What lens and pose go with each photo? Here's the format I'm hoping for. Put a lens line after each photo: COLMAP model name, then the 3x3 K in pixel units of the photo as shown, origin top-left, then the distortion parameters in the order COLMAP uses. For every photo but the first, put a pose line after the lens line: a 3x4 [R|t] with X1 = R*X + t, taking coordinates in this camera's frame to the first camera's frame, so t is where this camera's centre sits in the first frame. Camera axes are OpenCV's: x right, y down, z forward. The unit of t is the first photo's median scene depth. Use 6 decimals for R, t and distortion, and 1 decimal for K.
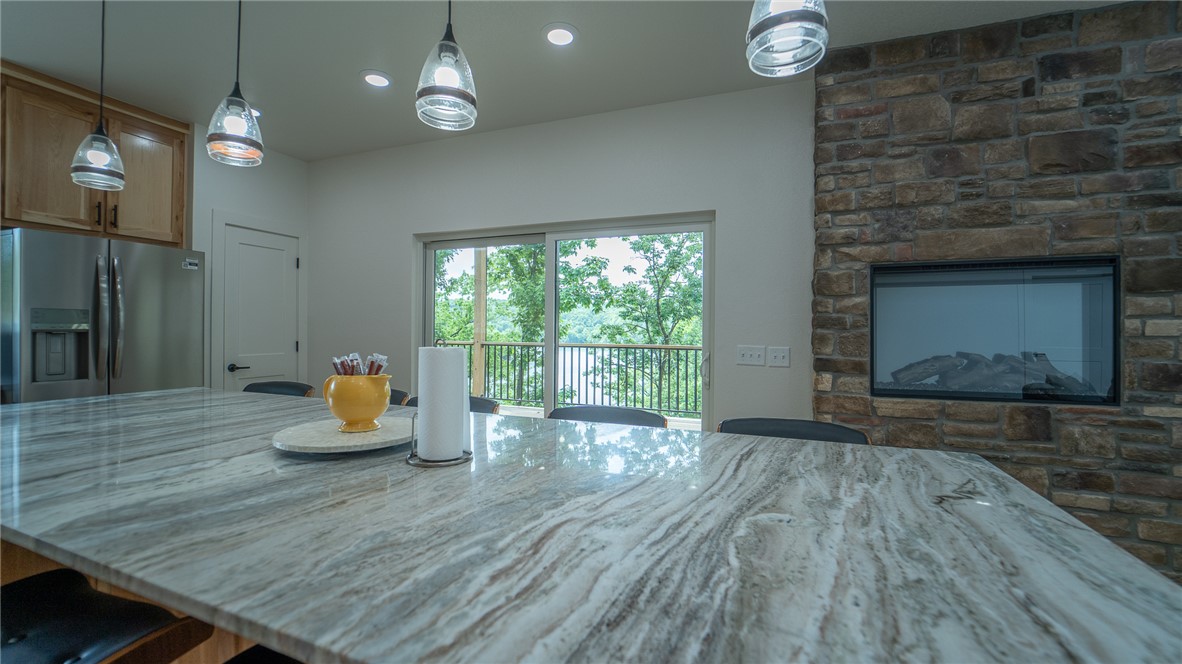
lens RADIAL K [[482.8, 0, 591.0], [0, 482.8, 329.6], [0, 0, 1]] dist [-0.020092, 0.000215]
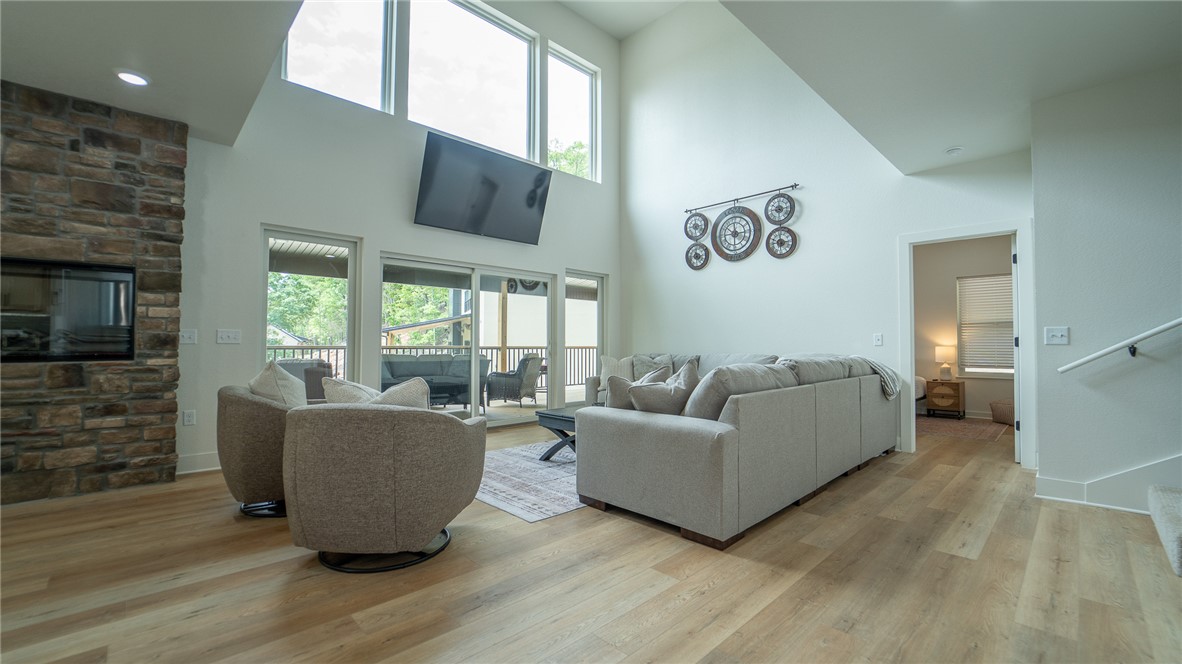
lens RADIAL K [[482.8, 0, 591.0], [0, 482.8, 329.6], [0, 0, 1]] dist [-0.020092, 0.000215]
pose [[0.419672, 0.021802, 0.907414, 0.301683], [0.002272, 0.999683, -0.025070, 0.100633], [-0.907673, 0.012583, 0.419489, -1.086441]]
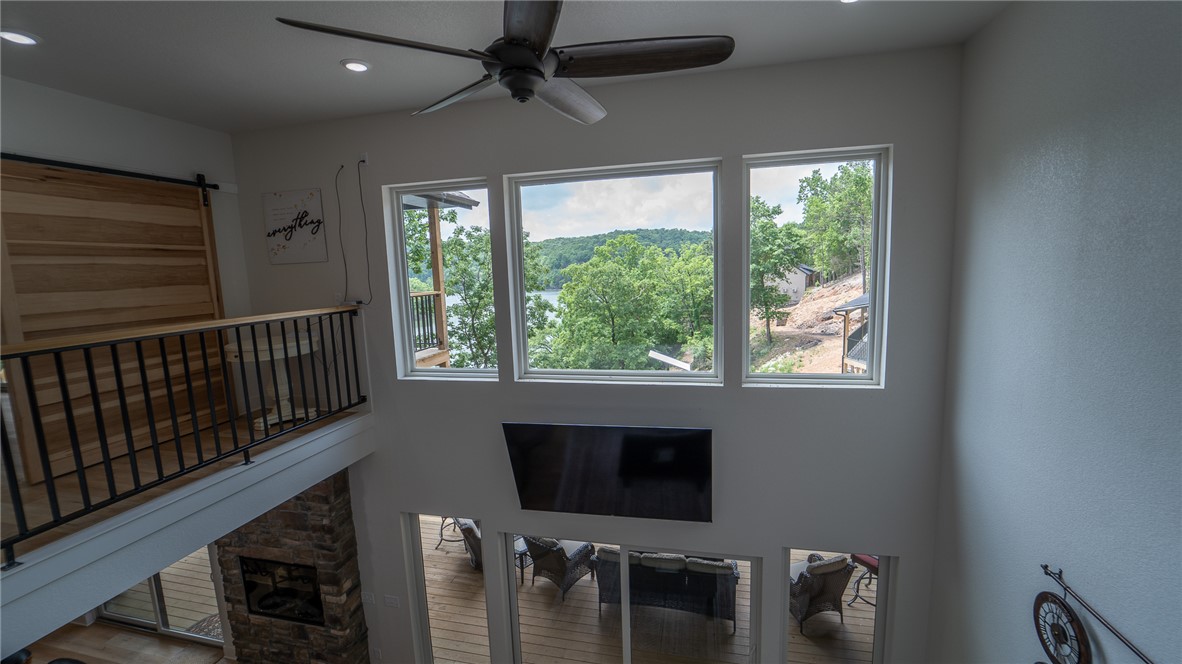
lens RADIAL K [[482.8, 0, 591.0], [0, 482.8, 329.6], [0, 0, 1]] dist [-0.020092, 0.000215]
pose [[0.989510, -0.061196, 0.130862, 2.141655], [0.044384, 0.990815, 0.127734, -1.470185], [-0.137477, -0.120586, 0.983137, -1.236755]]
